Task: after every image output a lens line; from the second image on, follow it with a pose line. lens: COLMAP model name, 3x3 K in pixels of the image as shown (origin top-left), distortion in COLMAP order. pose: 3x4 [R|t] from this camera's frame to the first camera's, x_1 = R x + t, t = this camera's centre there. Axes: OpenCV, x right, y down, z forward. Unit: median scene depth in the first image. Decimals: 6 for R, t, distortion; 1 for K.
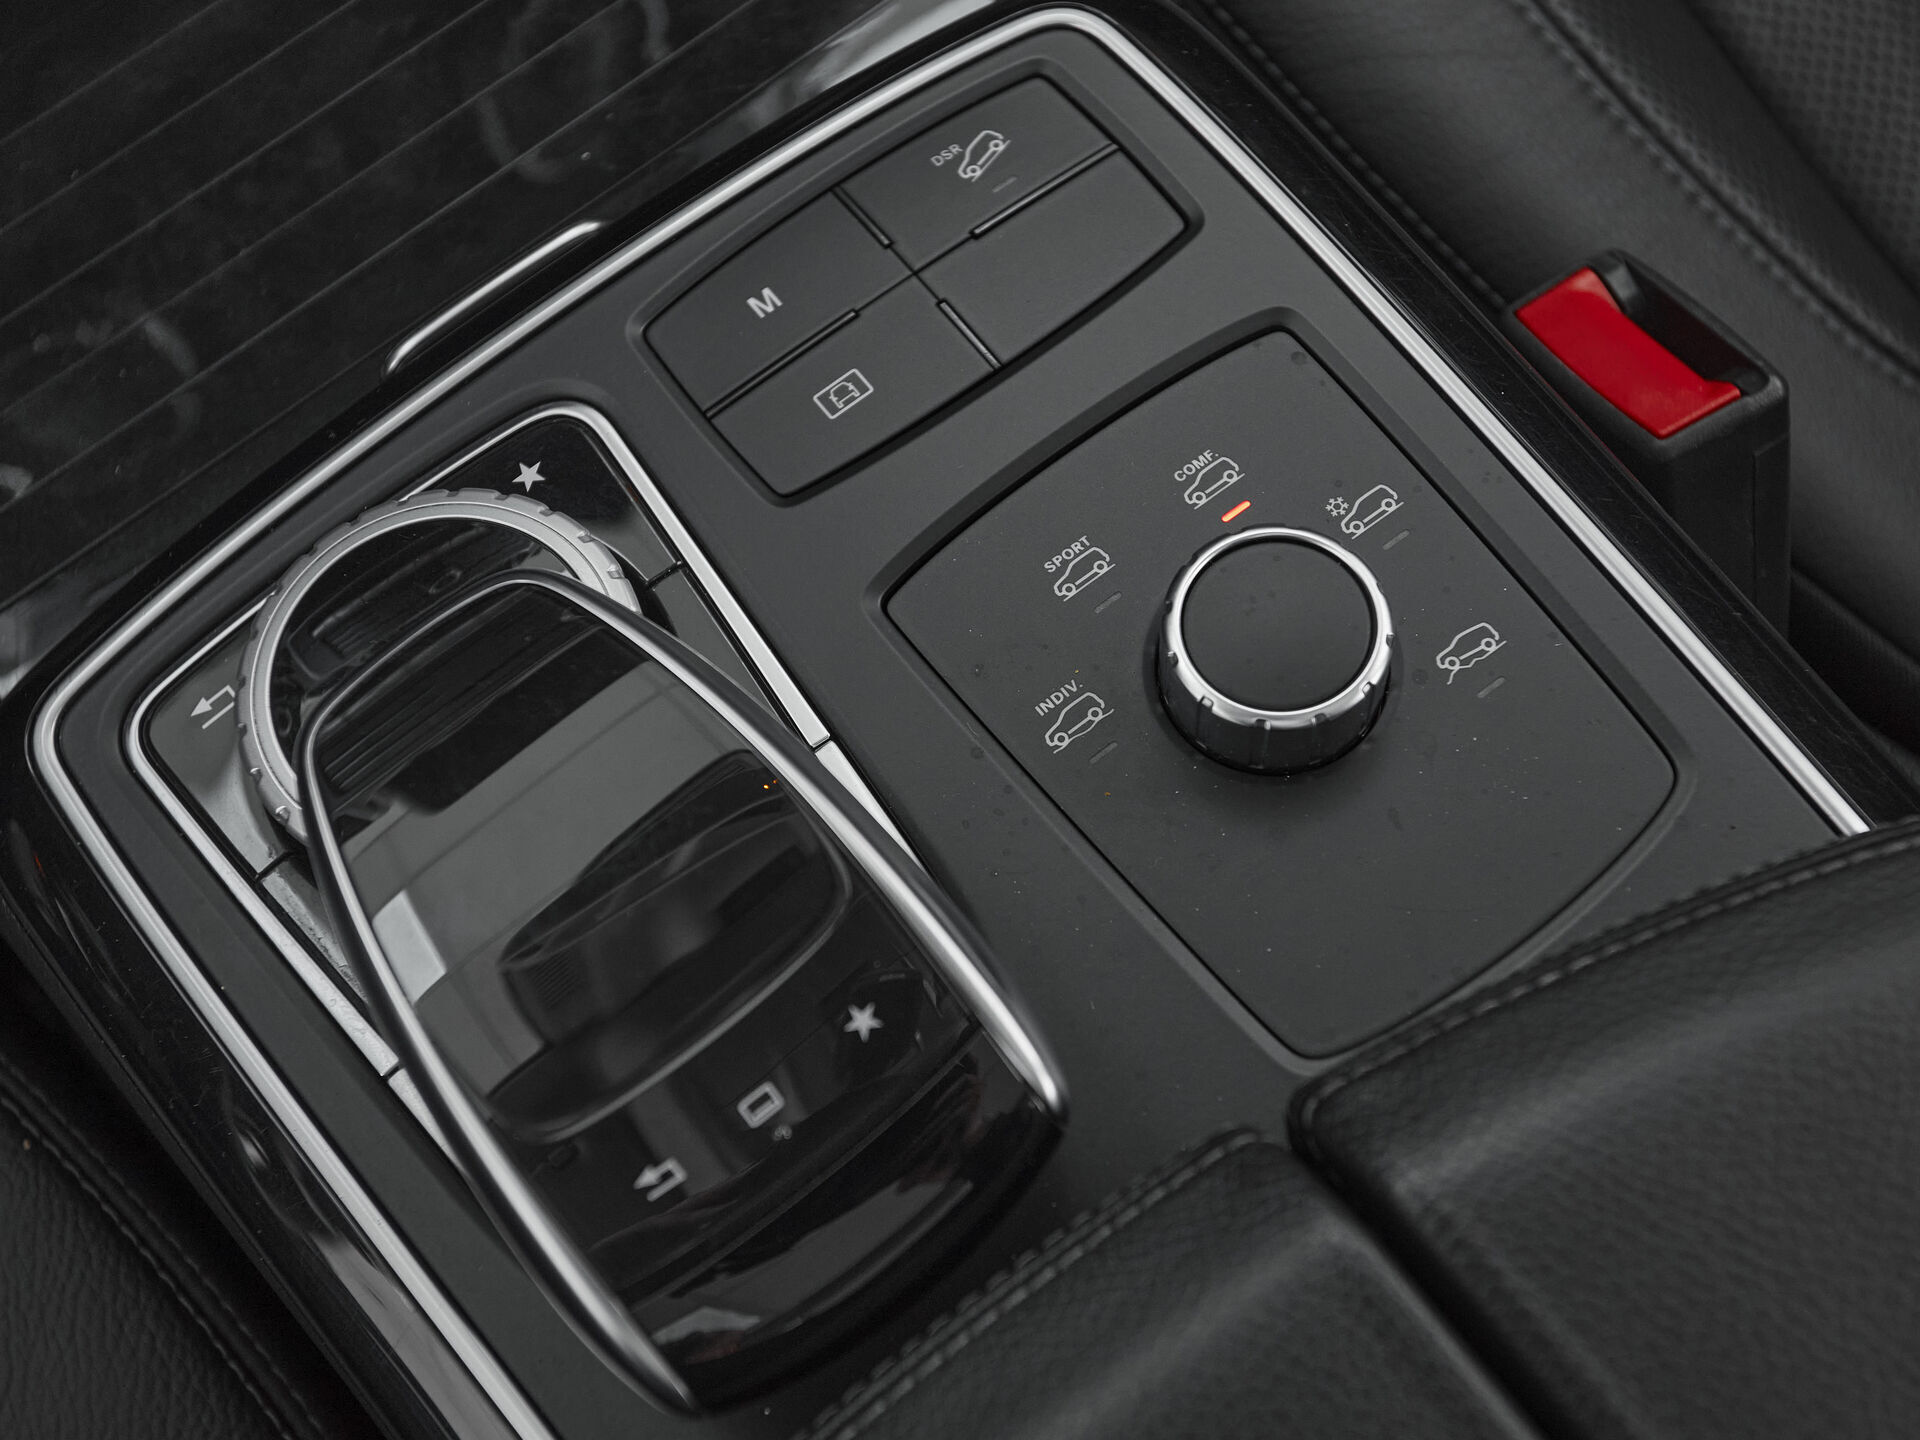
lens RADIAL K [[2468.5, 0, 960.0], [0, 2468.5, 720.0], [0, 0, 1]] dist [0.026034, 0.121184]
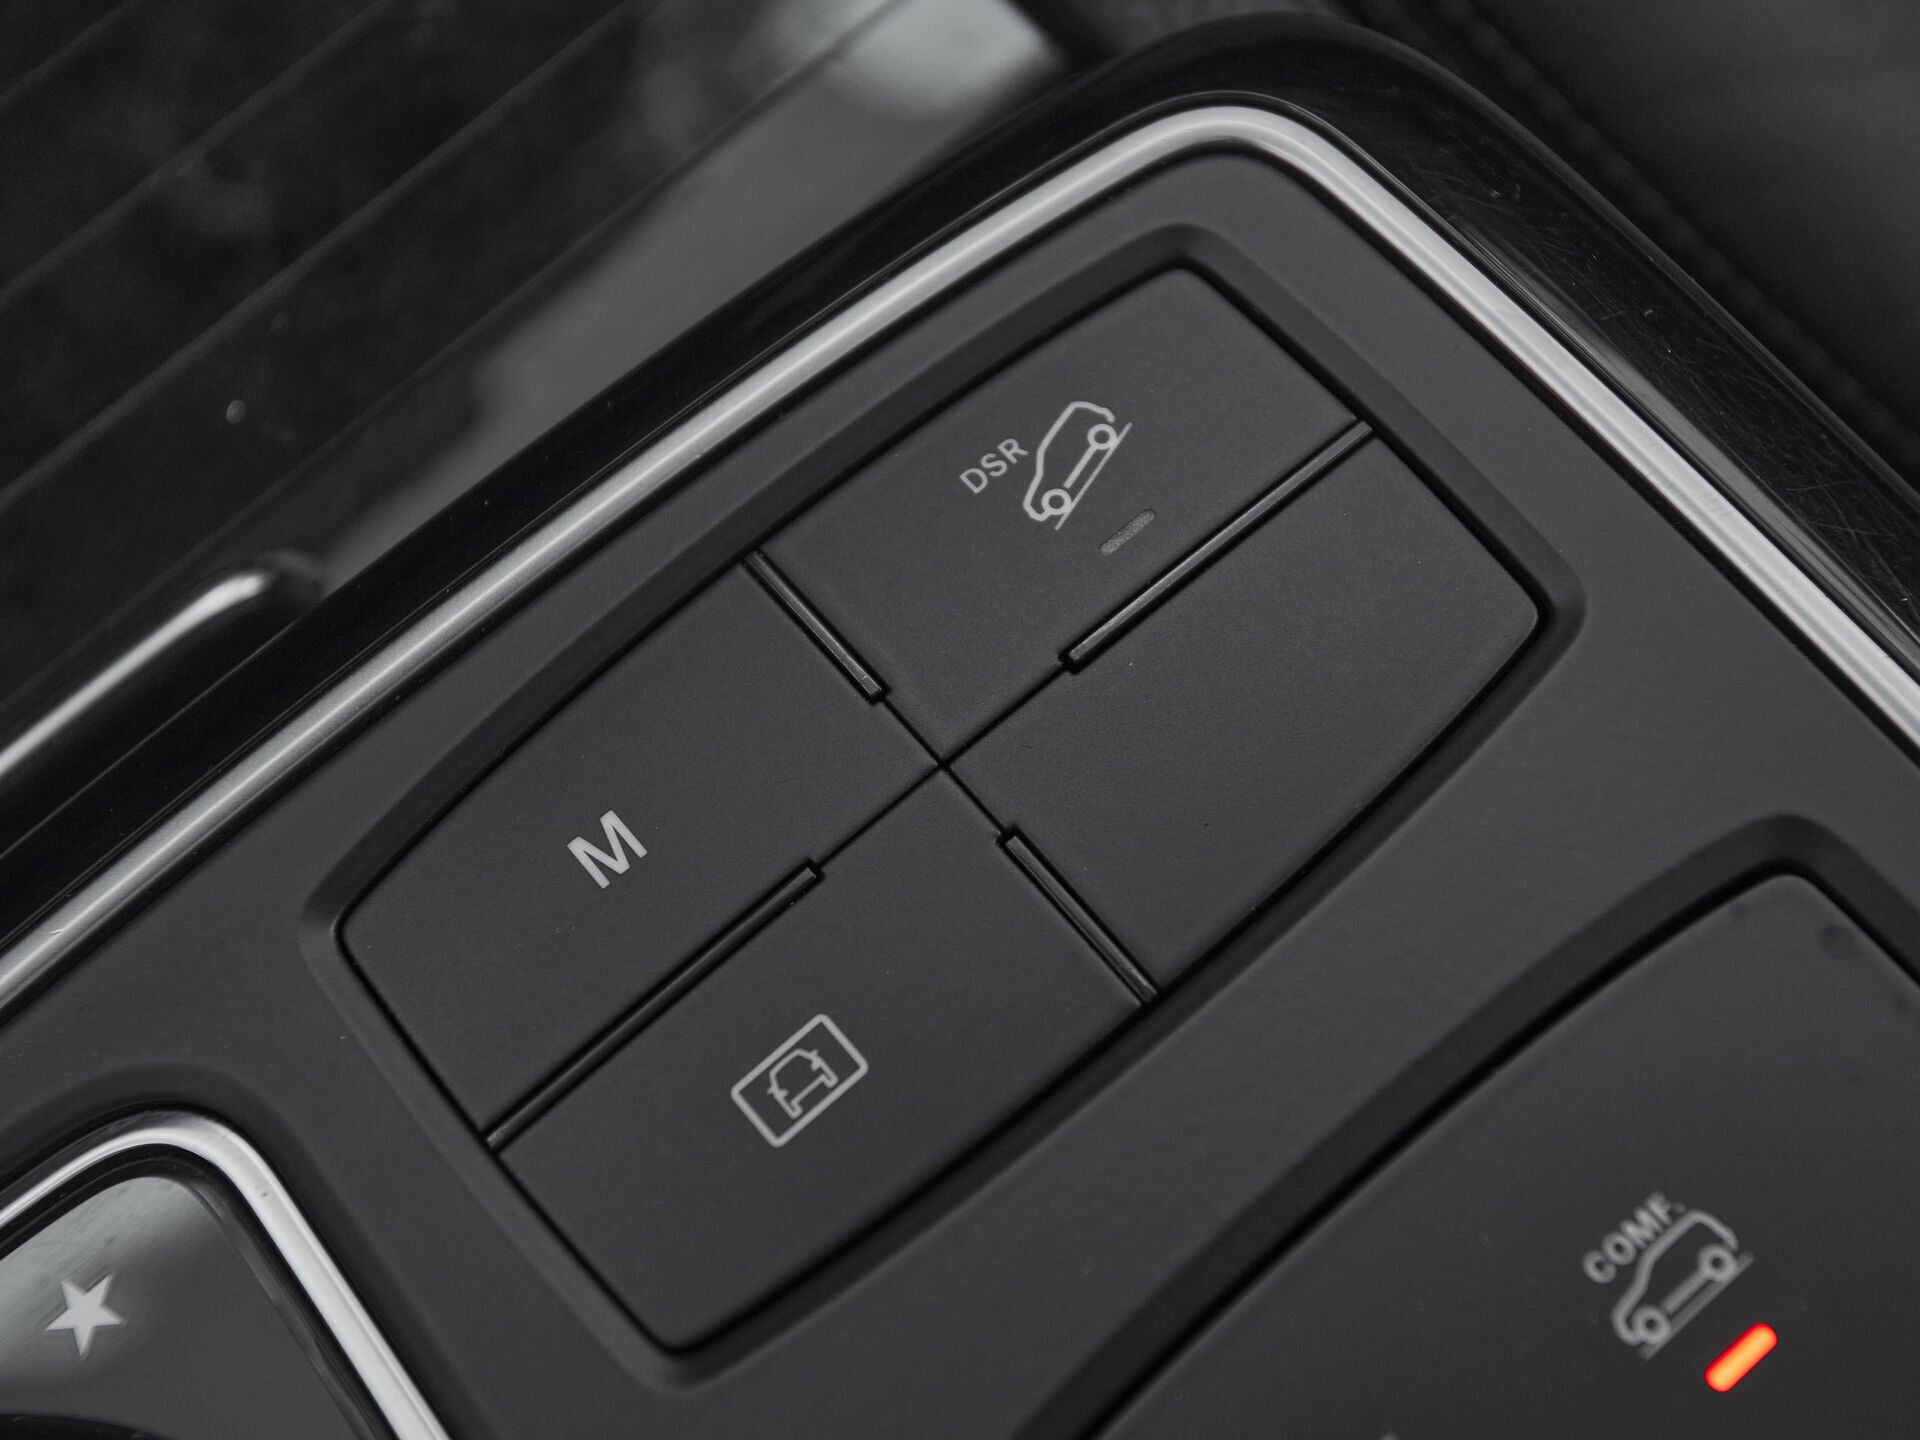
lens RADIAL K [[2616.8, 0, 960.3], [0, 2616.8, 706.6], [0, 0, 1]] dist [-0.004940, 0.060363]
pose [[0.998155, -0.055866, 0.023803, -0.027430], [0.054041, 0.995981, 0.071418, -0.238527], [-0.027697, -0.070000, 0.997162, 0.568151]]
